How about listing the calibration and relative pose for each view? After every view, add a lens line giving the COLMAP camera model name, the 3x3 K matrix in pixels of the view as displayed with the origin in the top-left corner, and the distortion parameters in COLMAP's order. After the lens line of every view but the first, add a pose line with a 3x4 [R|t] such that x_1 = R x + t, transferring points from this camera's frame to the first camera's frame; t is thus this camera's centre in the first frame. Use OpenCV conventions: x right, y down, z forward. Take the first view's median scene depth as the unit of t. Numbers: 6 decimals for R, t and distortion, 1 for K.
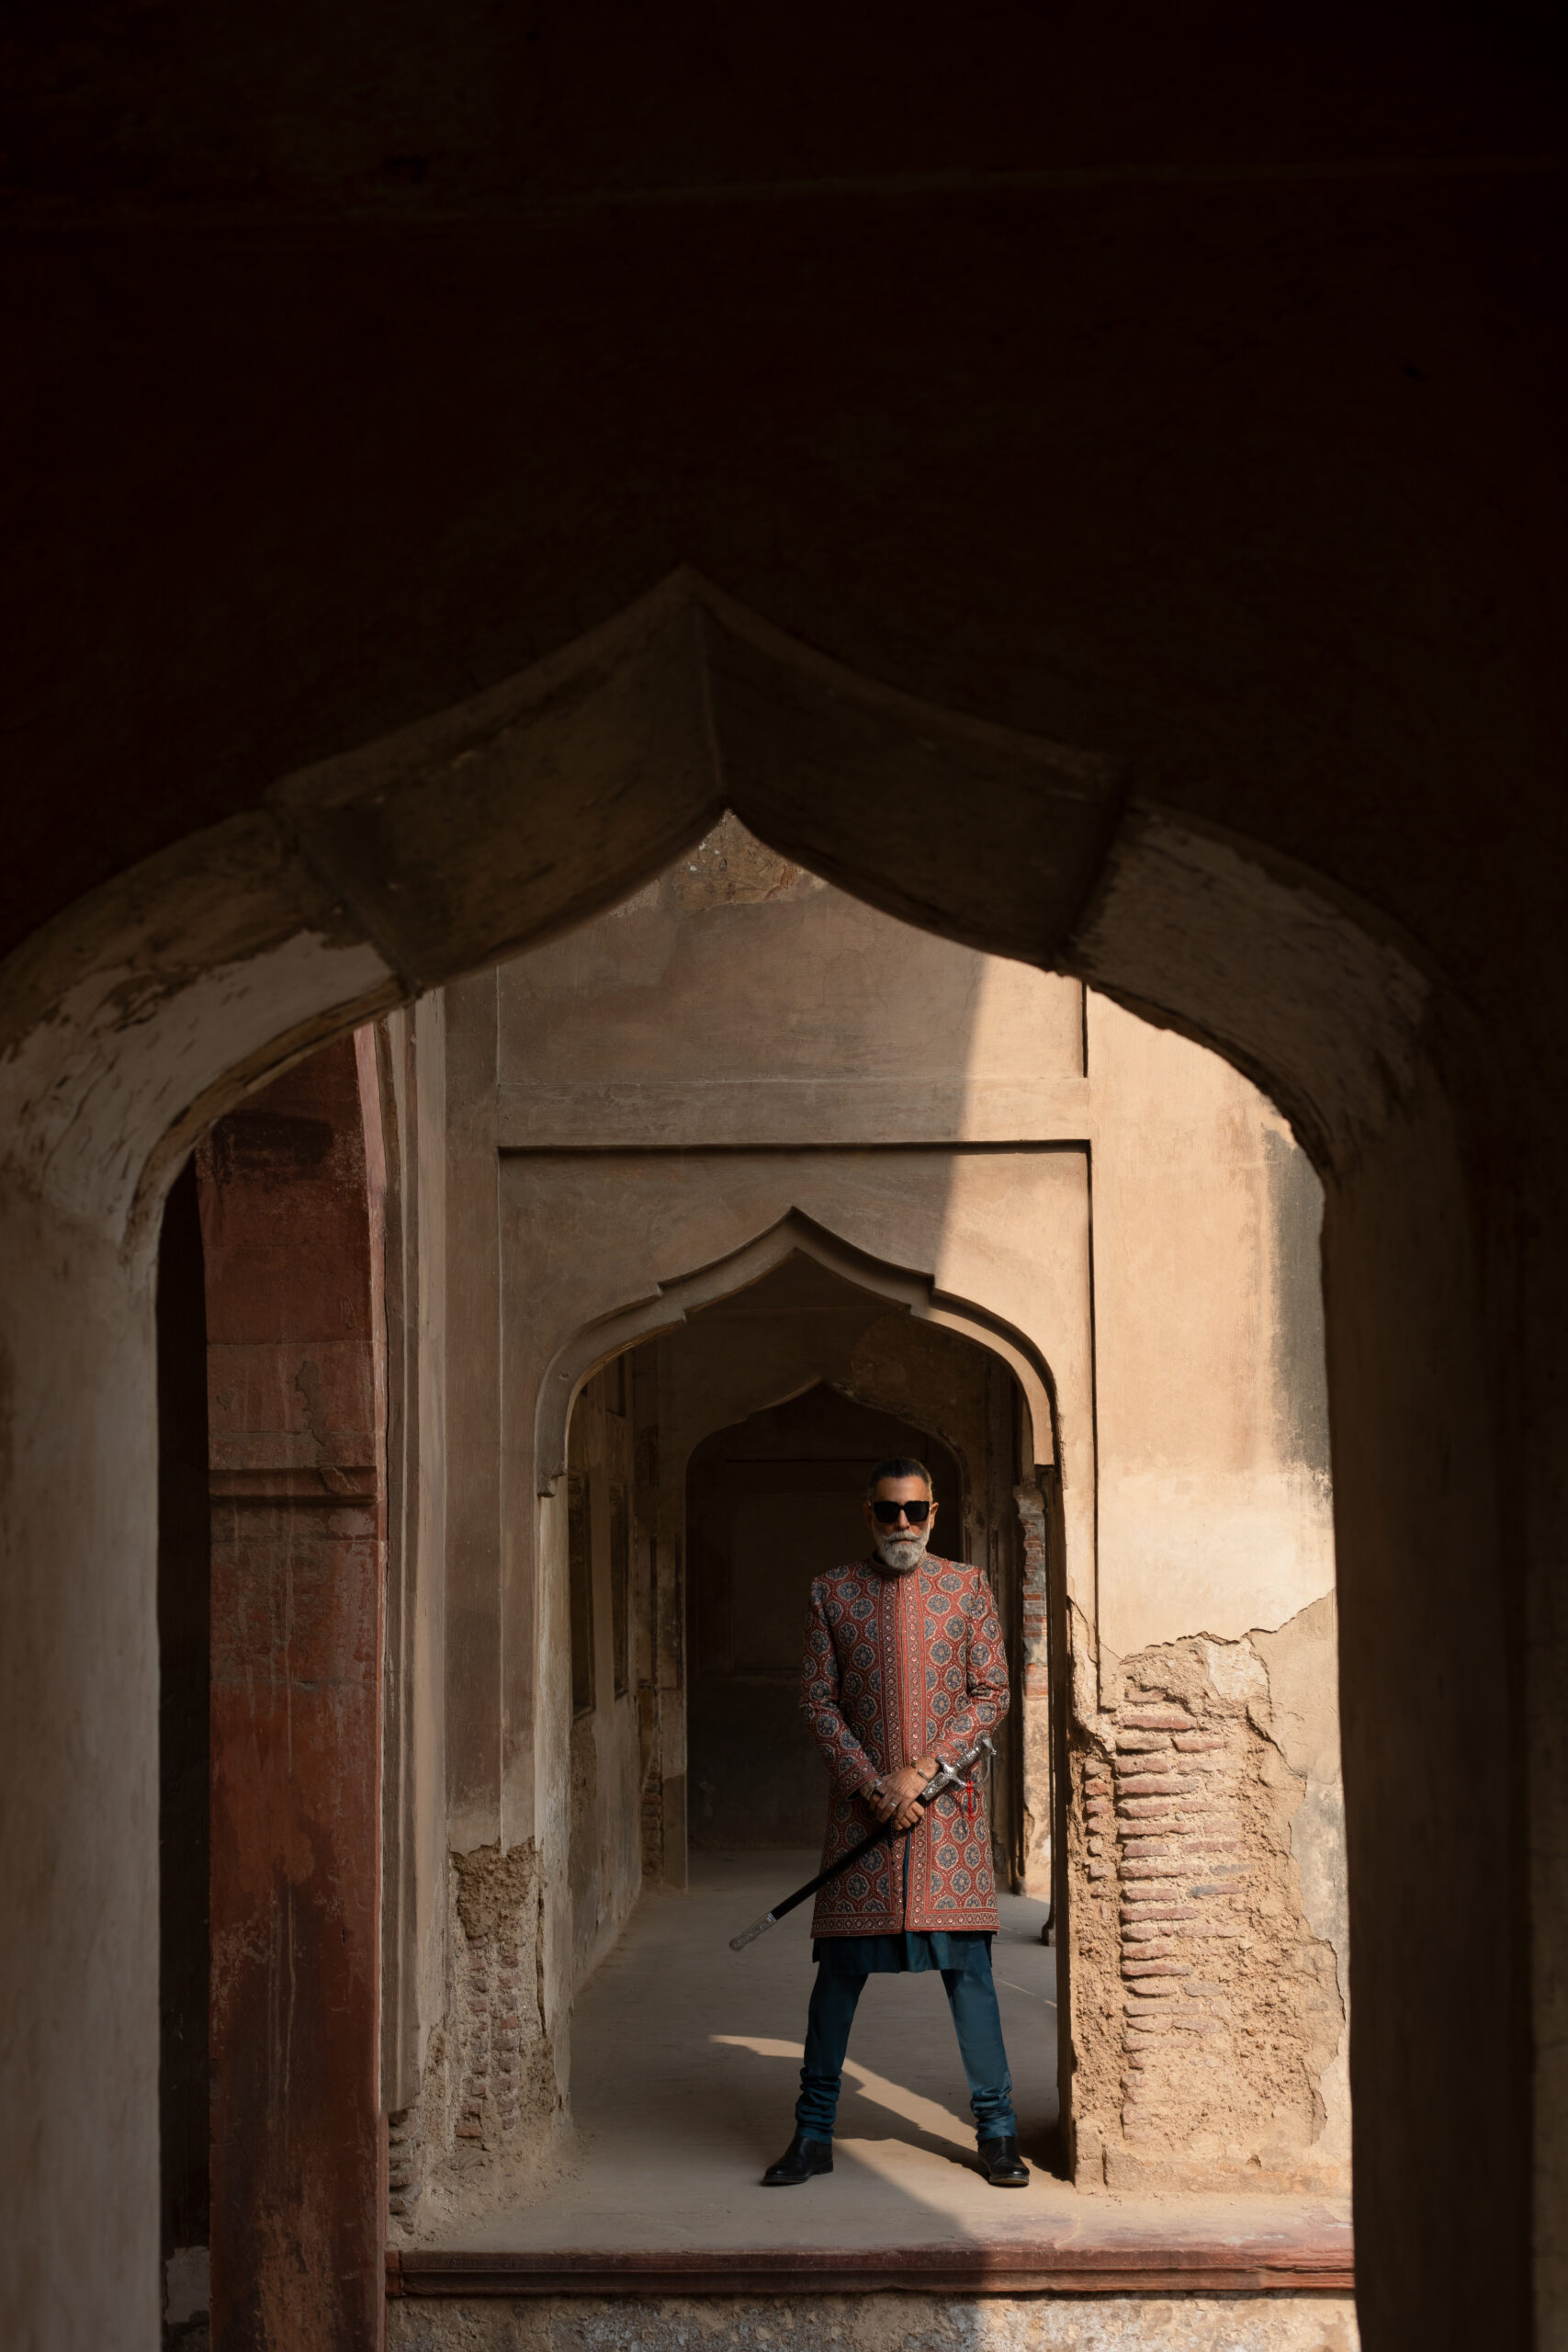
lens RADIAL K [[3865.0, 0, 667.4], [0, 3865.0, 1053.5], [0, 0, 1]] dist [-0.141584, 0.000000]
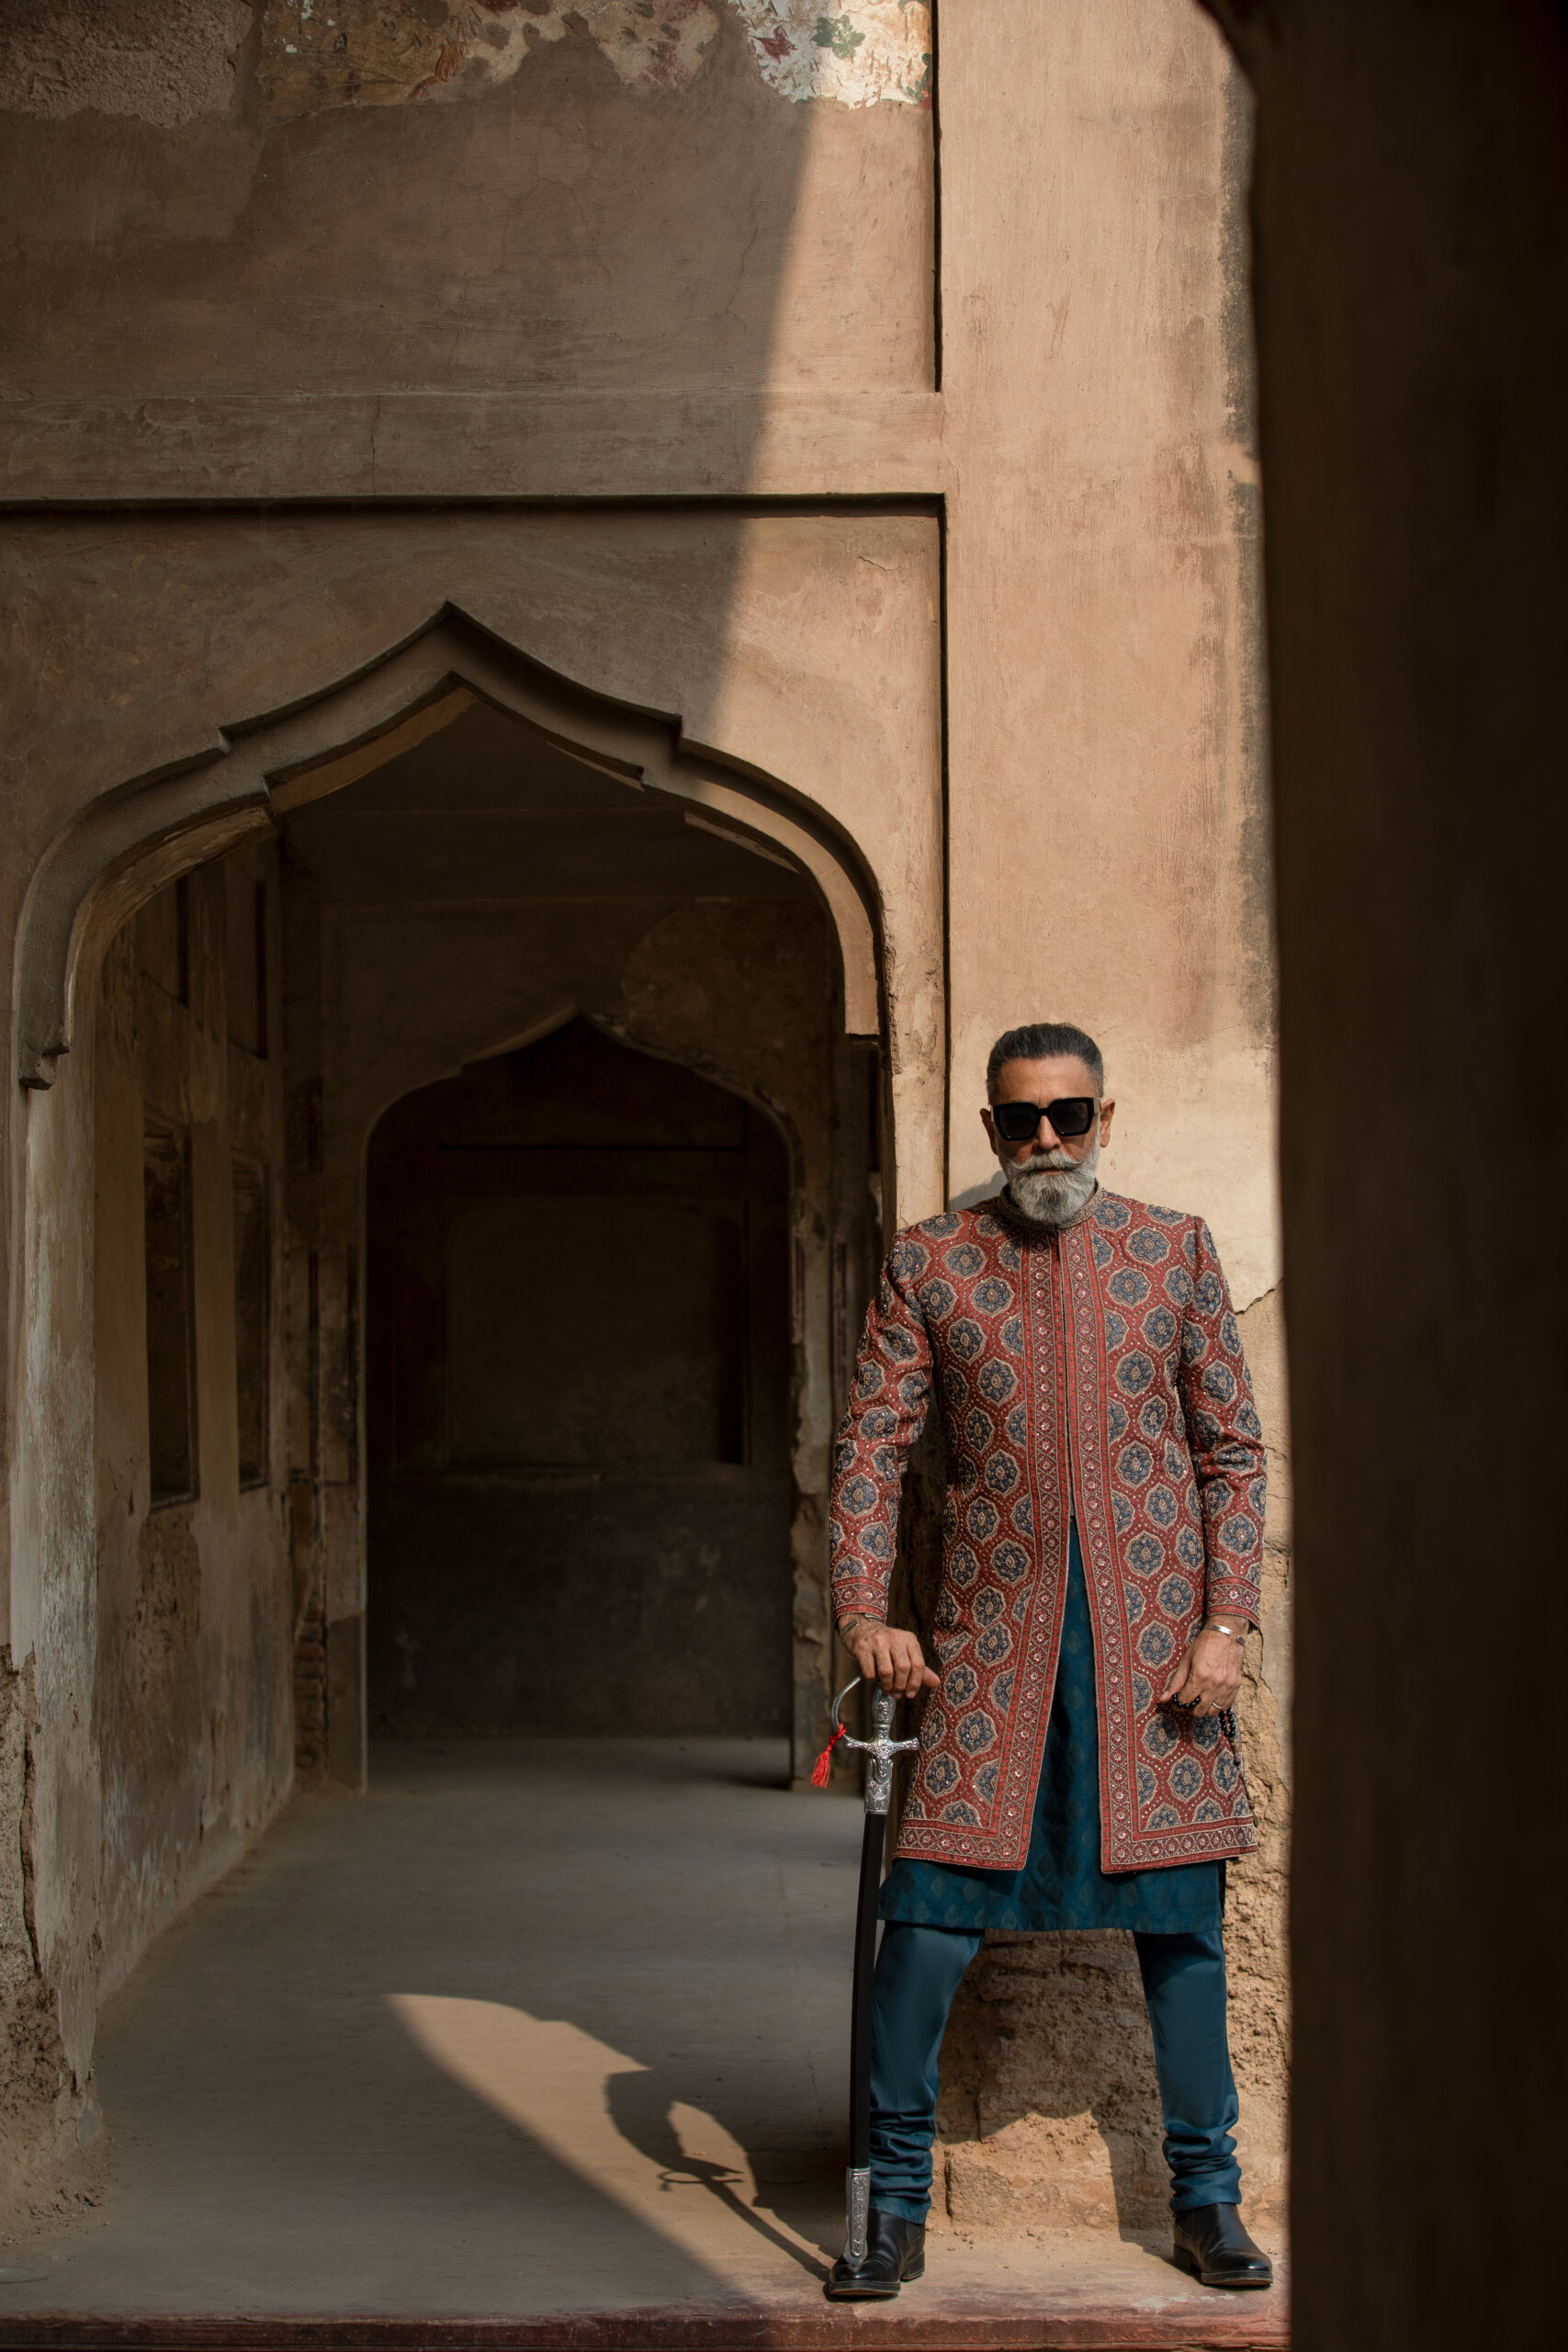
lens RADIAL K [[5332.4, 0, 752.6], [0, 5332.4, 1282.5], [0, 0, 1]] dist [-0.371664, 0.000000]
pose [[0.998680, 0.004883, 0.051139, 0.038386], [-0.010200, 0.994502, 0.104218, 0.058589], [-0.050348, -0.104602, 0.993239, 0.173462]]
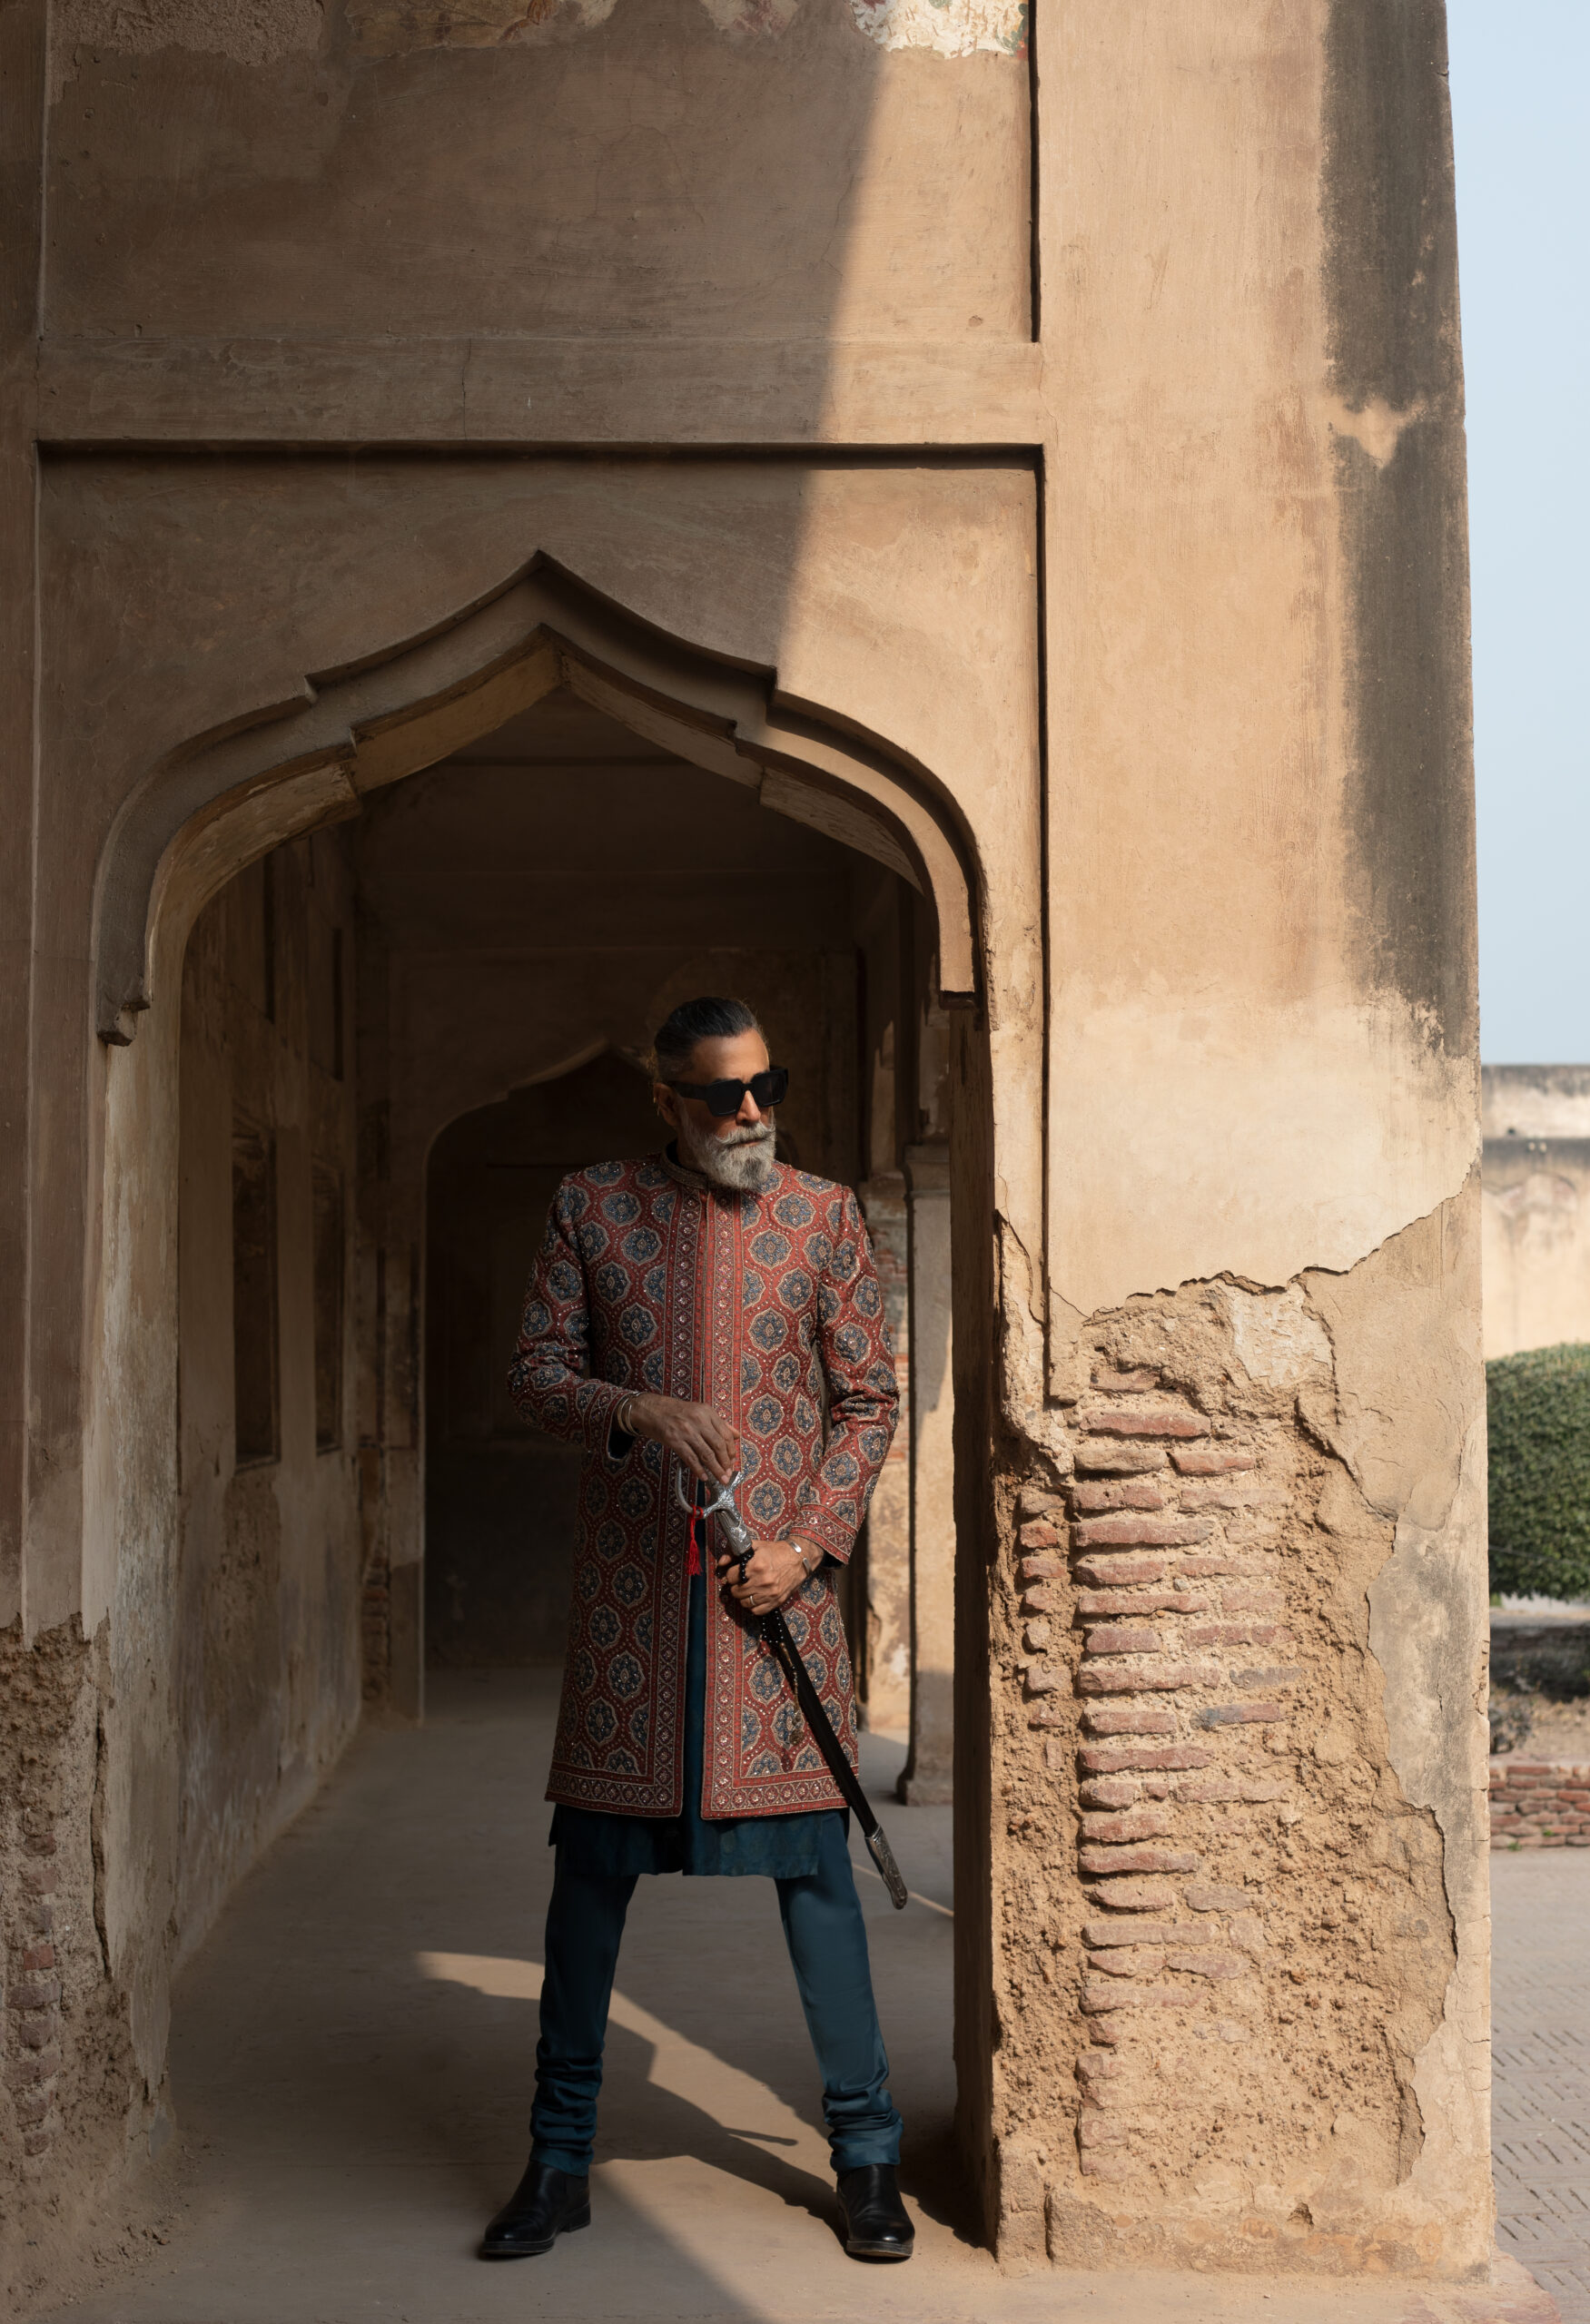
lens RADIAL K [[3727.4, 0, 793.9], [0, 3727.4, 1125.1], [0, 0, 1]] dist [-0.132376, 0.000000]
pose [[0.996476, 0.010808, 0.083178, 0.025180], [-0.015393, 0.998385, 0.054682, 0.095717], [-0.082453, -0.055769, 0.995033, 0.428844]]
